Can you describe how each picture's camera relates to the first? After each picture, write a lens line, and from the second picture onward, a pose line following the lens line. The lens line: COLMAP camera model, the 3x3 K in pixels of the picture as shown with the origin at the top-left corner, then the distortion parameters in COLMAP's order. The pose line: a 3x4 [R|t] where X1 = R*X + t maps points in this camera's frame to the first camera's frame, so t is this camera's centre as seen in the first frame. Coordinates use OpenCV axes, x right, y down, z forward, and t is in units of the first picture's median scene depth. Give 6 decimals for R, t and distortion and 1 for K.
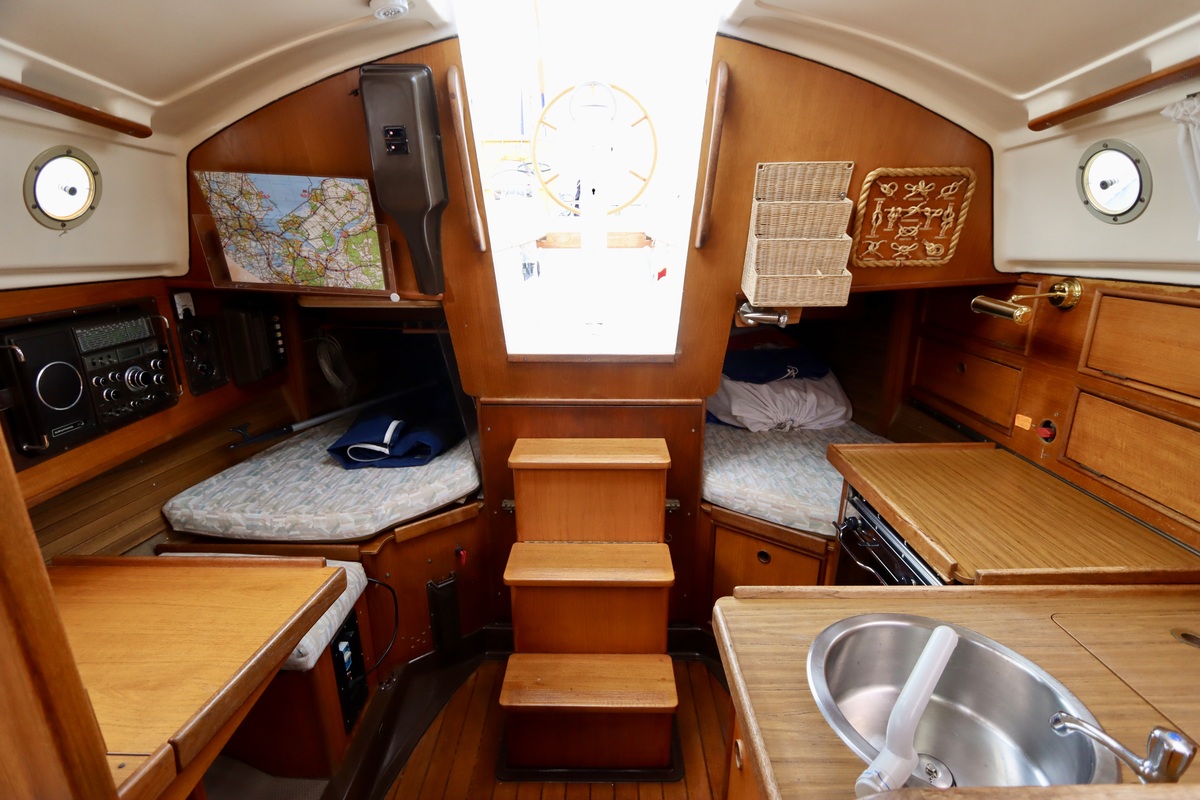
lens RADIAL K [[565.4, 0, 598.6], [0, 565.4, 392.6], [0, 0, 1]] dist [-0.017737, 0.001239]
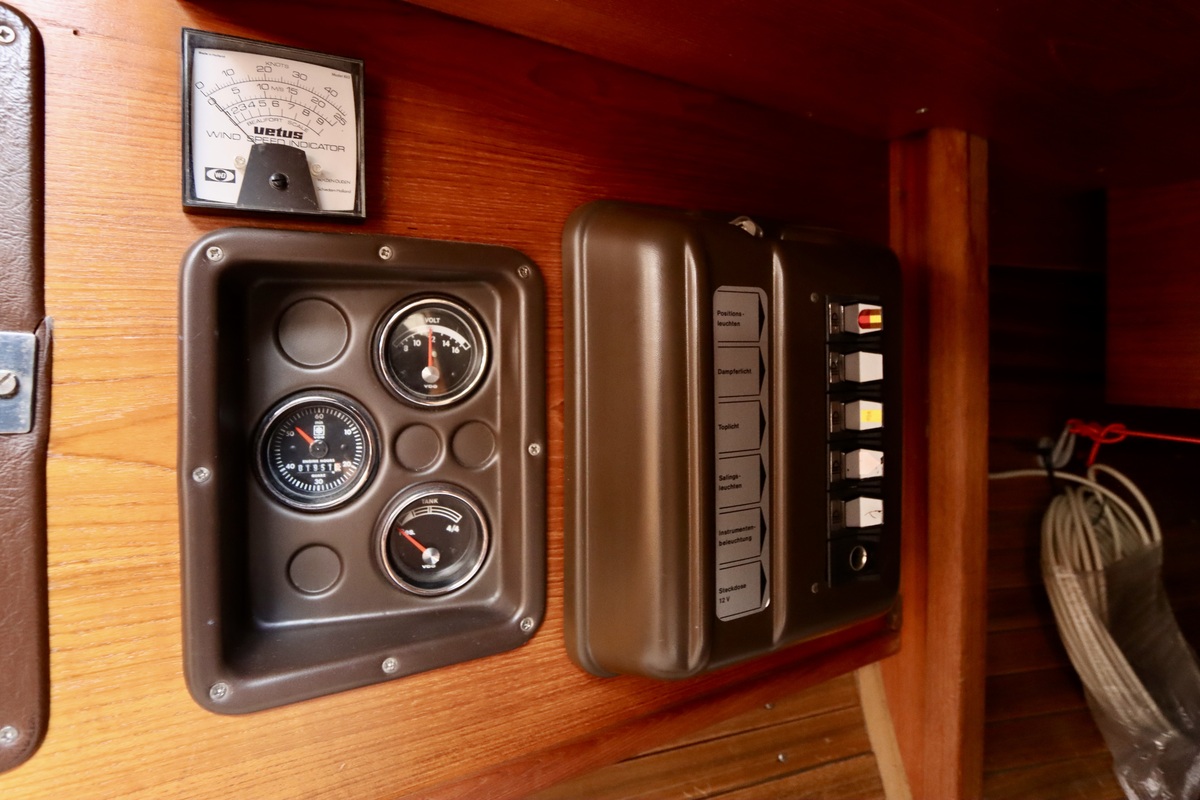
lens RADIAL K [[563.4, 0, 598.8], [0, 563.4, 365.3], [0, 0, 1]] dist [-0.000077, 0.000853]
pose [[0.504374, 0.008021, -0.863448, -0.602563], [-0.235353, 0.963374, -0.128529, -0.100392], [0.830793, 0.268042, 0.487788, 1.099892]]
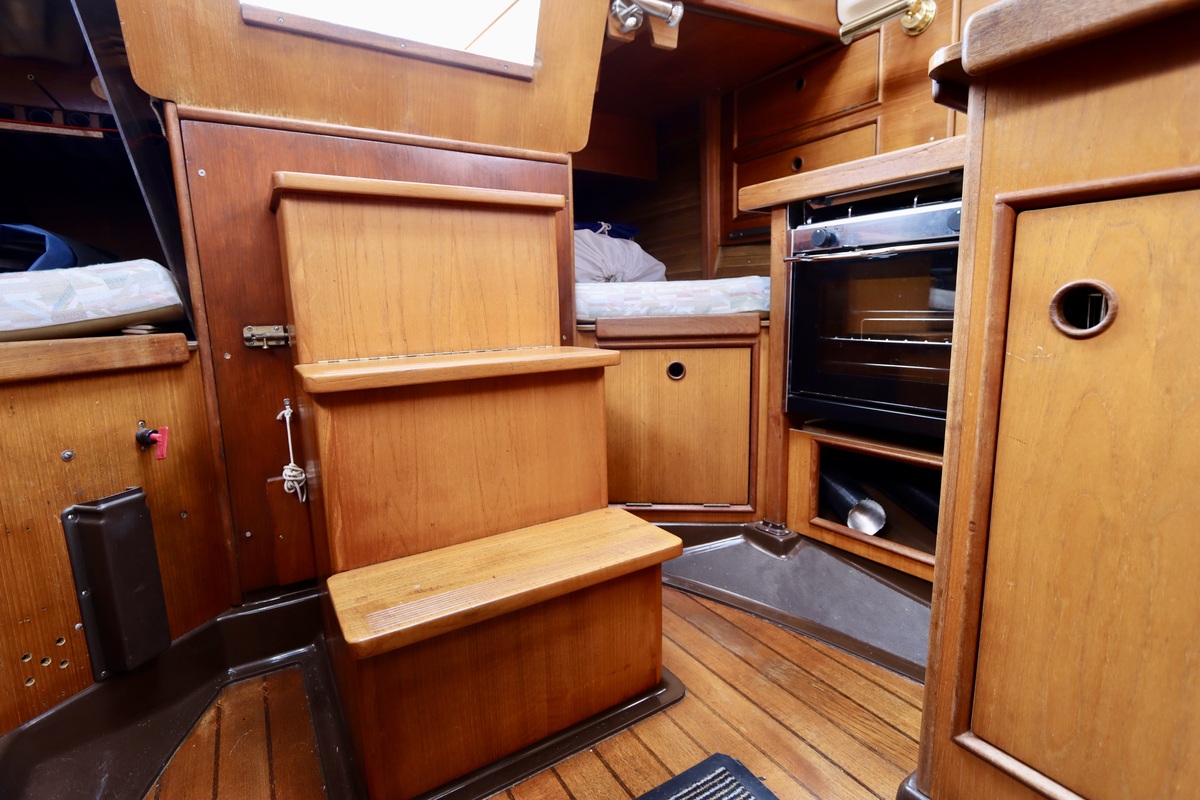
lens RADIAL K [[565.4, 0, 598.6], [0, 565.4, 392.6], [0, 0, 1]] dist [-0.017737, 0.001239]
pose [[0.841607, -0.102556, 0.530265, -0.214132], [0.171436, 0.981759, -0.082215, 0.423718], [-0.512160, 0.160099, 0.843837, 0.512219]]
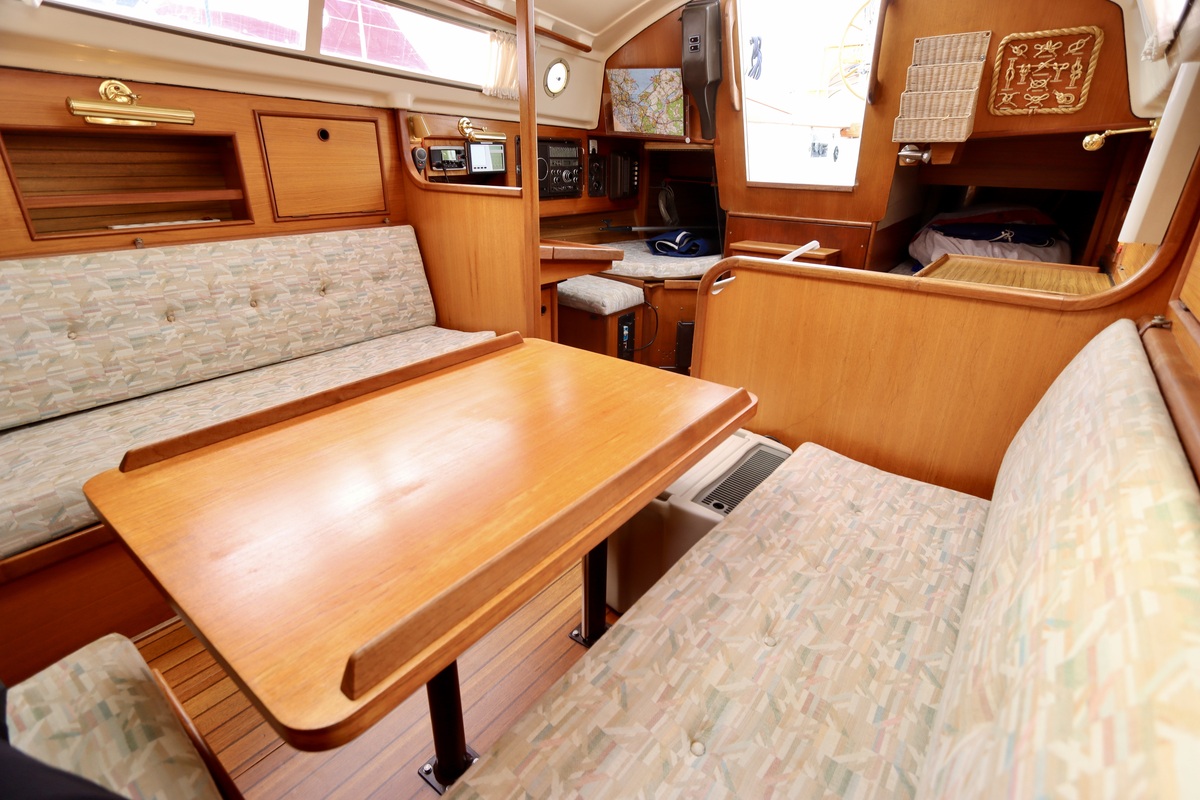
lens RADIAL K [[565.4, 0, 598.6], [0, 565.4, 392.6], [0, 0, 1]] dist [-0.017737, 0.001239]
pose [[0.789273, 0.248019, -0.561725, 0.623288], [-0.185653, 0.968371, 0.166707, 0.365018], [0.585304, -0.027291, 0.810354, -0.634643]]
